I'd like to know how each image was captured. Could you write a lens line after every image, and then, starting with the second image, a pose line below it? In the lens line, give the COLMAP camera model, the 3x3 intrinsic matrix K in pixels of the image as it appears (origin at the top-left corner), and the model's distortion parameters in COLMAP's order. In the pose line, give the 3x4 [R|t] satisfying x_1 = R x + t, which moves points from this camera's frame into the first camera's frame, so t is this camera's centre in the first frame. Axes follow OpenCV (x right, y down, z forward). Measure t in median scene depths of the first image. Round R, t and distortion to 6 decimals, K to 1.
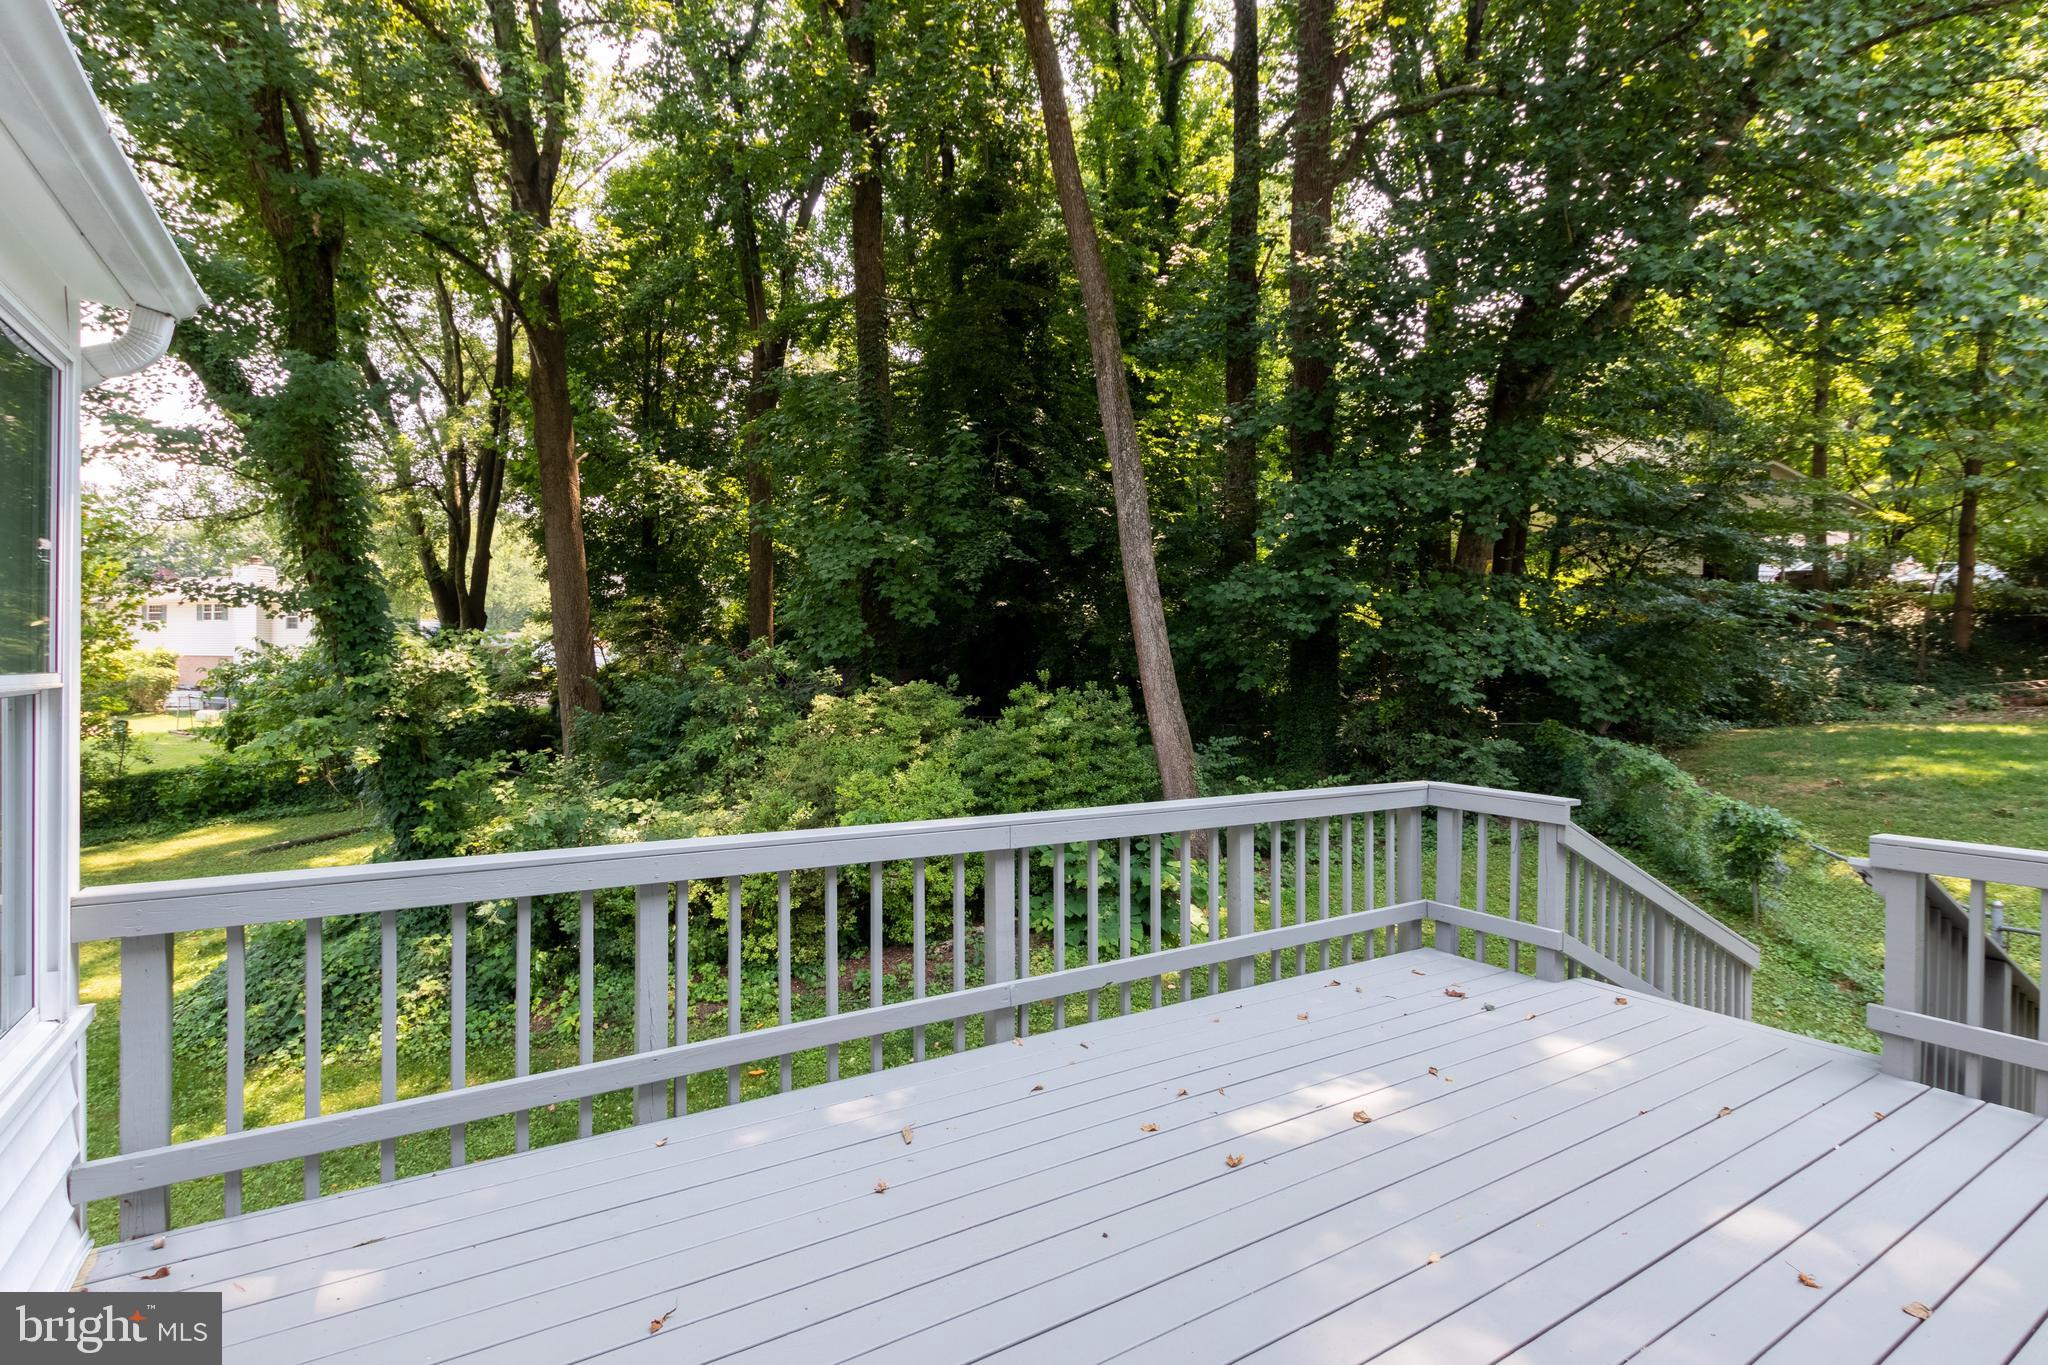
lens RADIAL K [[946.3, 0, 1015.1], [0, 946.3, 700.9], [0, 0, 1]] dist [0.016789, -0.000339]
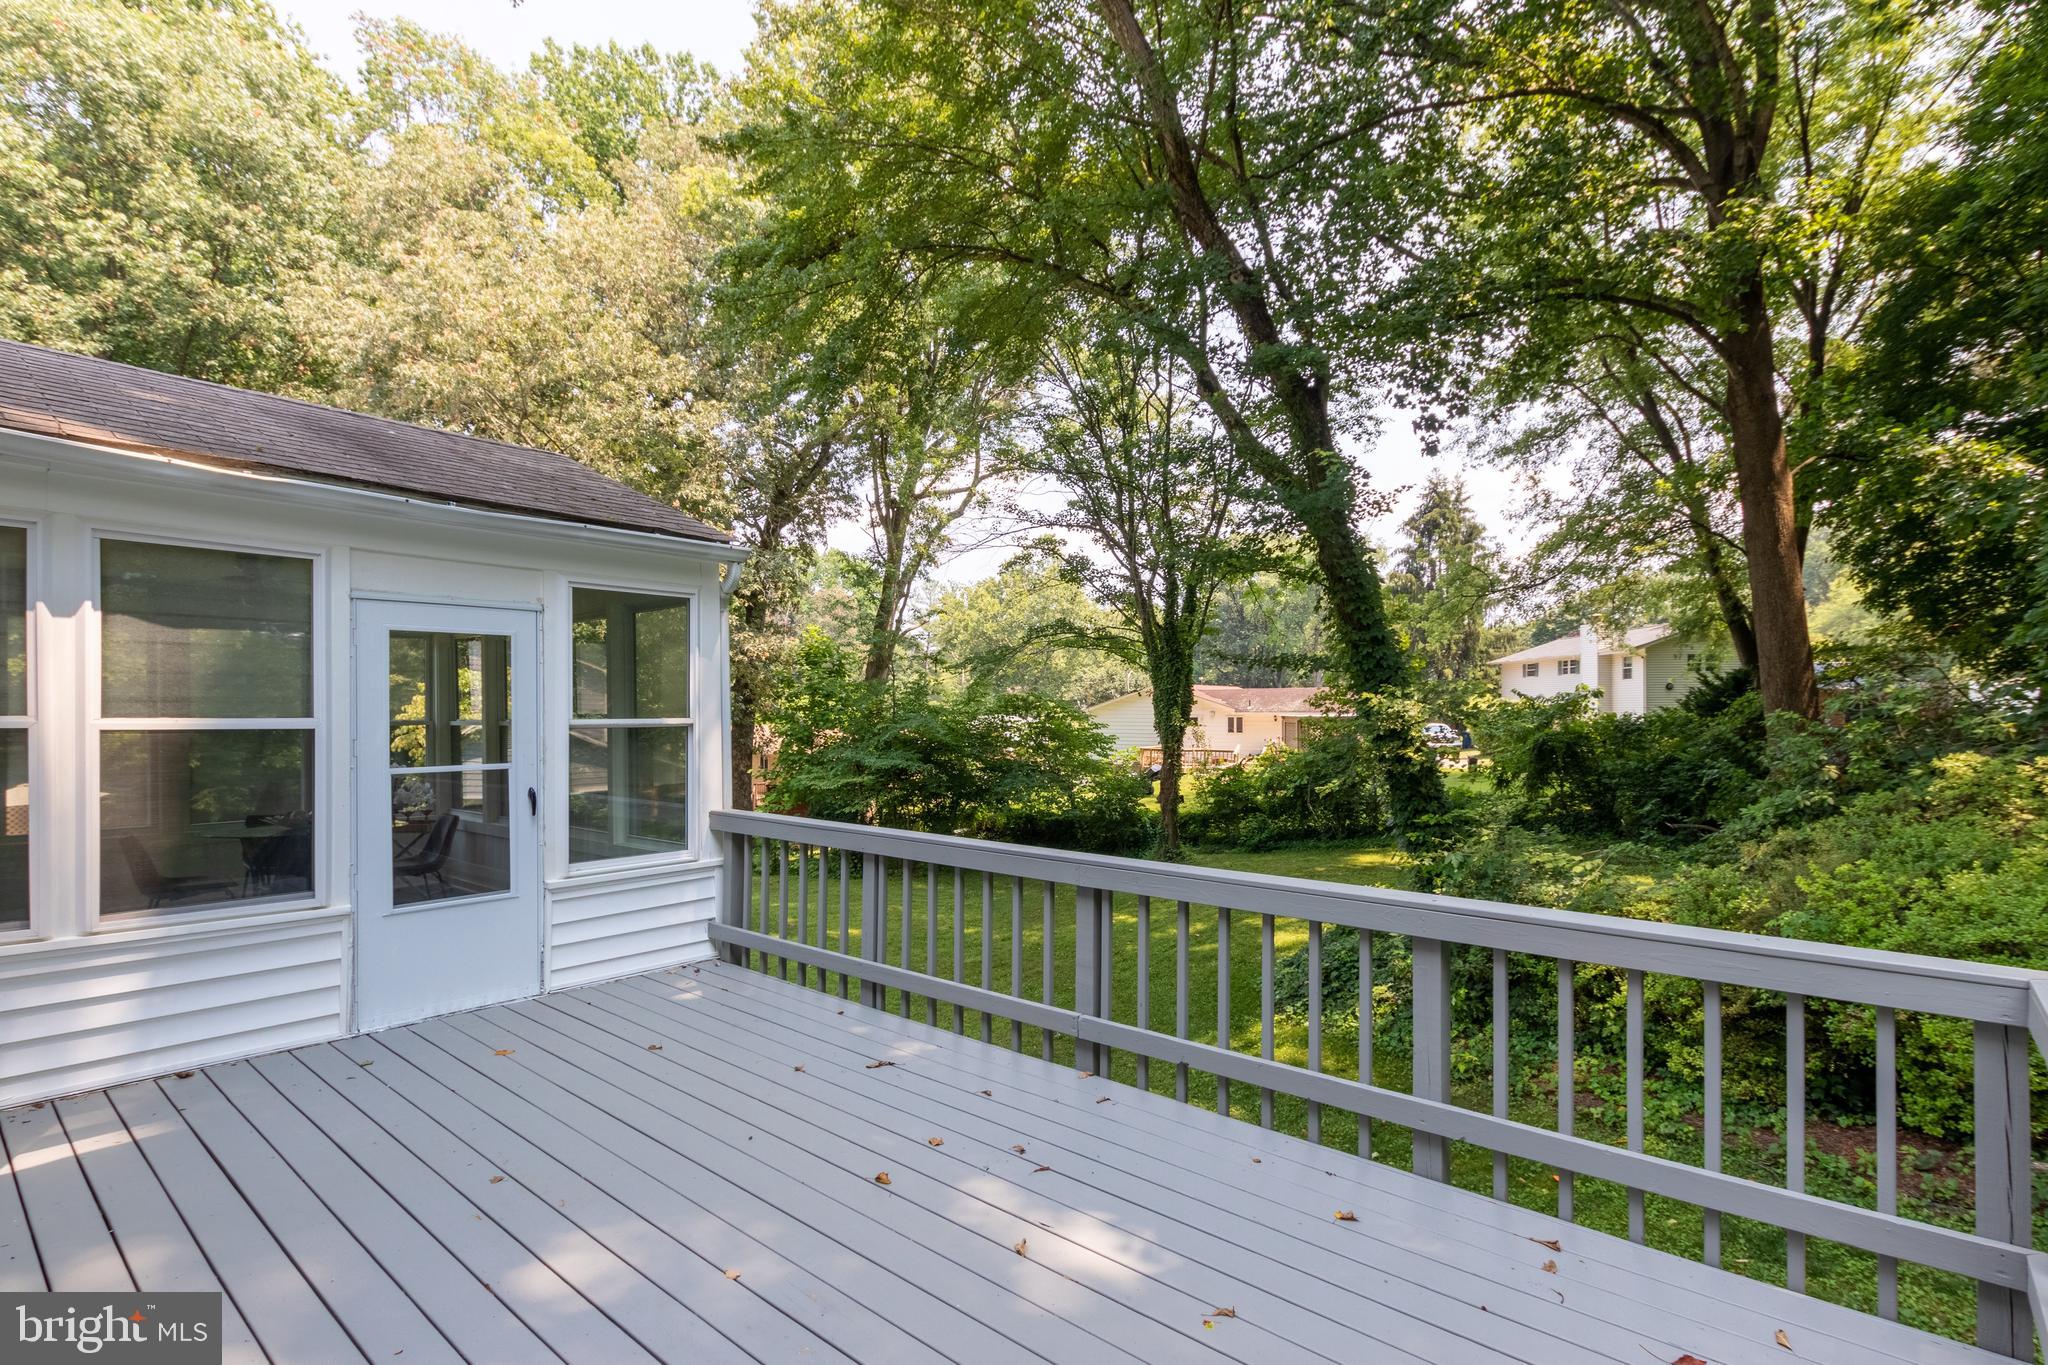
lens RADIAL K [[946.3, 0, 1015.1], [0, 946.3, 700.9], [0, 0, 1]] dist [0.016789, -0.000339]
pose [[0.310698, -0.021798, -0.950259, 0.438925], [-0.024113, 0.999235, -0.030805, -0.005609], [0.950203, 0.032485, 0.309935, 0.270416]]
